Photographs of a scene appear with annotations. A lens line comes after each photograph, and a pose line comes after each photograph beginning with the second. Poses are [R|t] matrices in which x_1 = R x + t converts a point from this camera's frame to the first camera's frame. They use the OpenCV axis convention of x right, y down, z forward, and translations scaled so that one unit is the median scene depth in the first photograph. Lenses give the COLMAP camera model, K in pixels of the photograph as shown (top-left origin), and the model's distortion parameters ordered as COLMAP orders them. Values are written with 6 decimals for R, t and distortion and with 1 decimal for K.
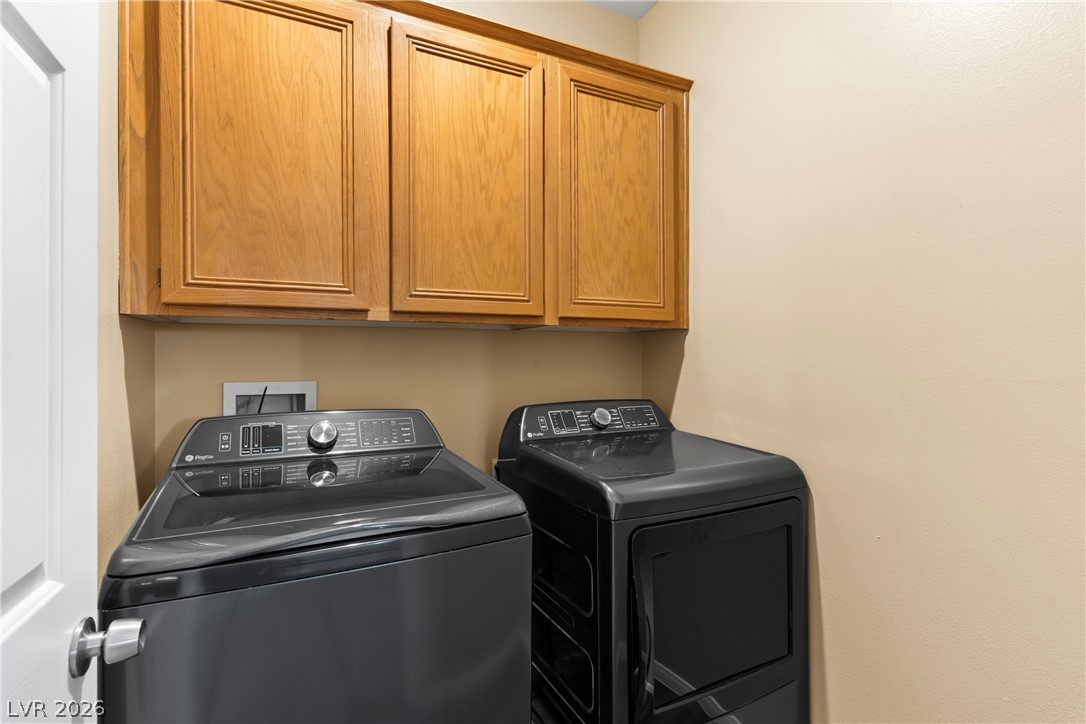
lens RADIAL K [[512.8, 0, 543.2], [0, 512.8, 357.8], [0, 0, 1]] dist [-0.000529, 0.003245]
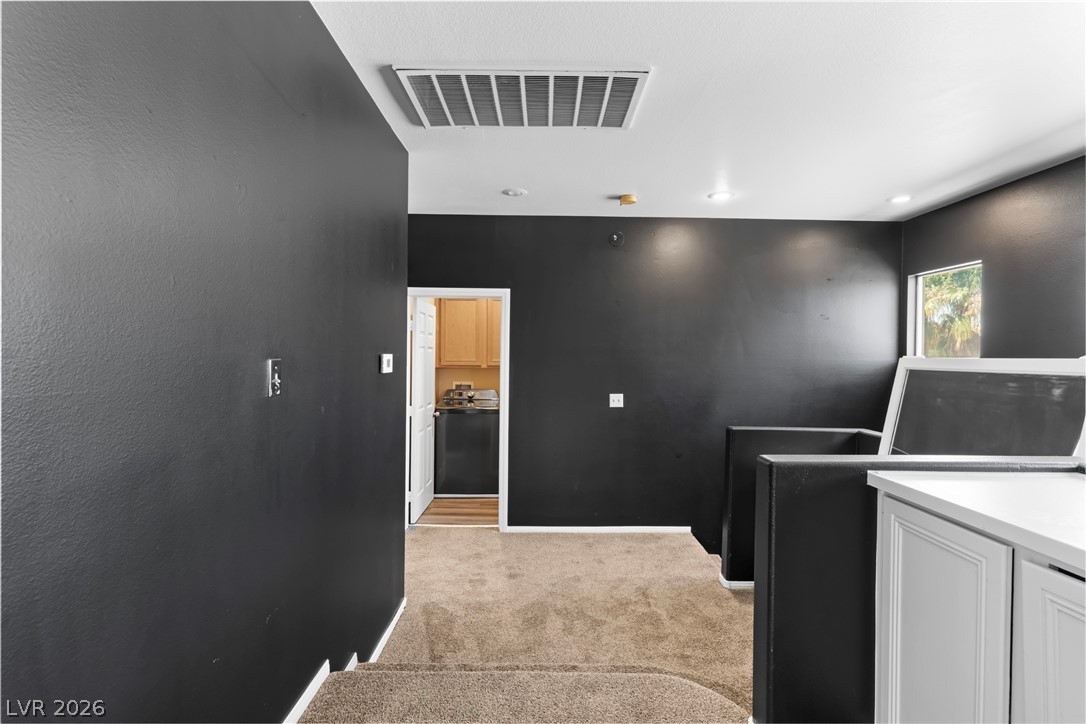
lens RADIAL K [[512.8, 0, 543.3], [0, 512.8, 355.1], [0, 0, 1]] dist [-0.000529, 0.003245]
pose [[0.904555, 0.013053, -0.426157, 1.976735], [-0.010267, 0.999908, 0.008833, -0.228680], [0.426234, -0.003615, 0.904606, -2.677954]]
